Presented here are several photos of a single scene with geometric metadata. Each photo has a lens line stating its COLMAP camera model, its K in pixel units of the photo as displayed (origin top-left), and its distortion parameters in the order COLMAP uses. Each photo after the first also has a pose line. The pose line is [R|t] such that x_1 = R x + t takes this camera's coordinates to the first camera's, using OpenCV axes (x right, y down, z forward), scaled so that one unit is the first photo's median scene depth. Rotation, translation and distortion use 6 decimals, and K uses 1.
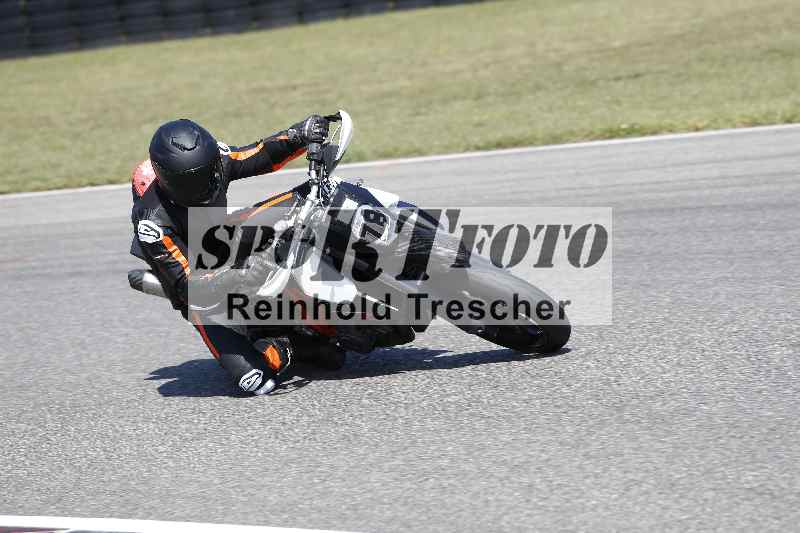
lens RADIAL K [[4919.2, 0, 402.2], [0, 4919.2, 268.4], [0, 0, 1]] dist [1.554588, 0.000000]
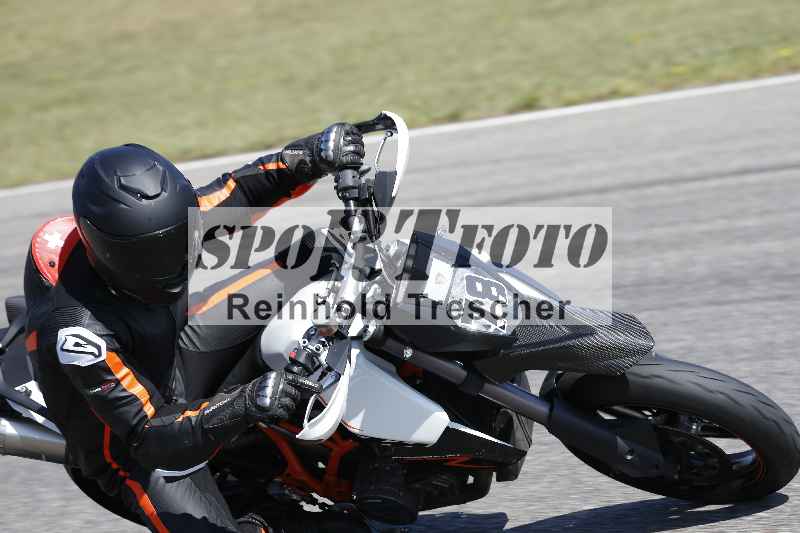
lens RADIAL K [[4919.2, 0, 375.2], [0, 4919.2, 286.7], [0, 0, 1]] dist [1.554588, 0.000000]
pose [[0.960110, -0.080556, 0.267768, -0.170469], [0.088301, 0.995949, -0.016987, -0.001642], [-0.265315, 0.039953, 0.963334, 0.440860]]
